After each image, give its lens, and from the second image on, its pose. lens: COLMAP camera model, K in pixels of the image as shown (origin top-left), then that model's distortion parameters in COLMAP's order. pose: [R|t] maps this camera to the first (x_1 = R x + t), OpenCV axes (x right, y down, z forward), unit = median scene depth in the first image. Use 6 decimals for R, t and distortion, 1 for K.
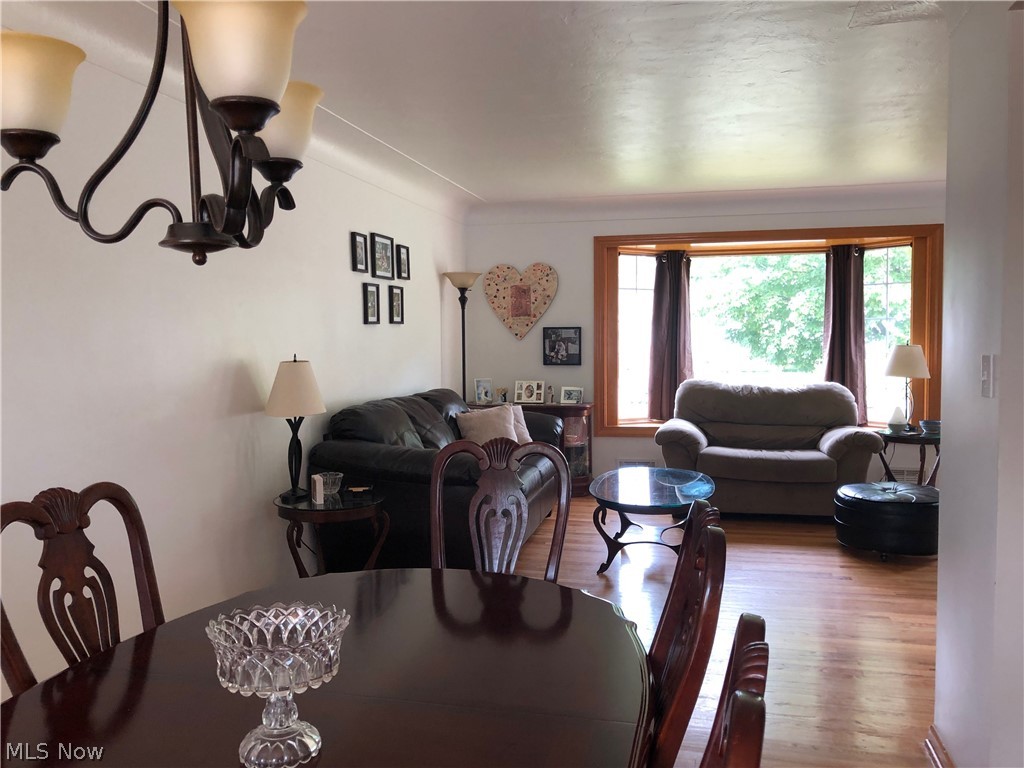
lens RADIAL K [[836.7, 0, 512.0], [0, 836.7, 384.0], [0, 0, 1]] dist [0.003821, 0.000060]
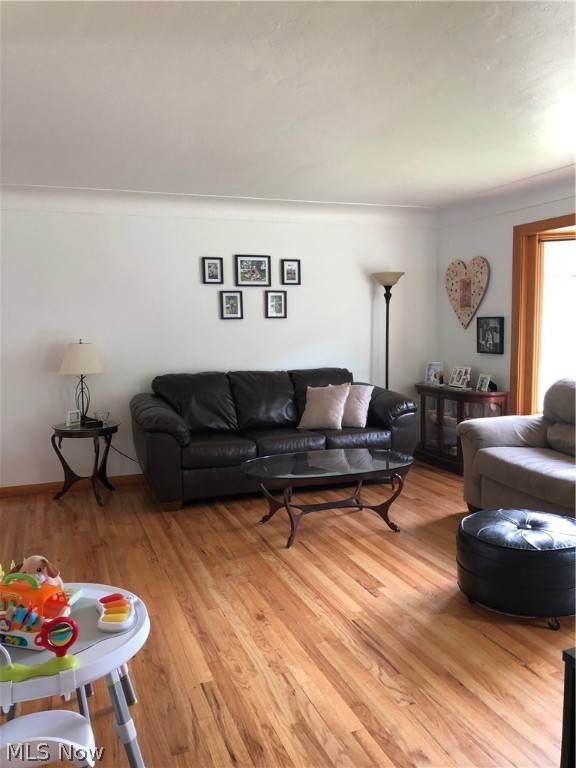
lens RADIAL K [[627.5, 0, 288.0], [0, 627.5, 384.0], [0, 0, 1]] dist [0.003821, 0.000060]
pose [[0.555117, 0.080924, -0.827826, 0.575062], [-0.038857, 0.996692, 0.071375, -0.030794], [0.830864, -0.007455, 0.556426, 0.352574]]
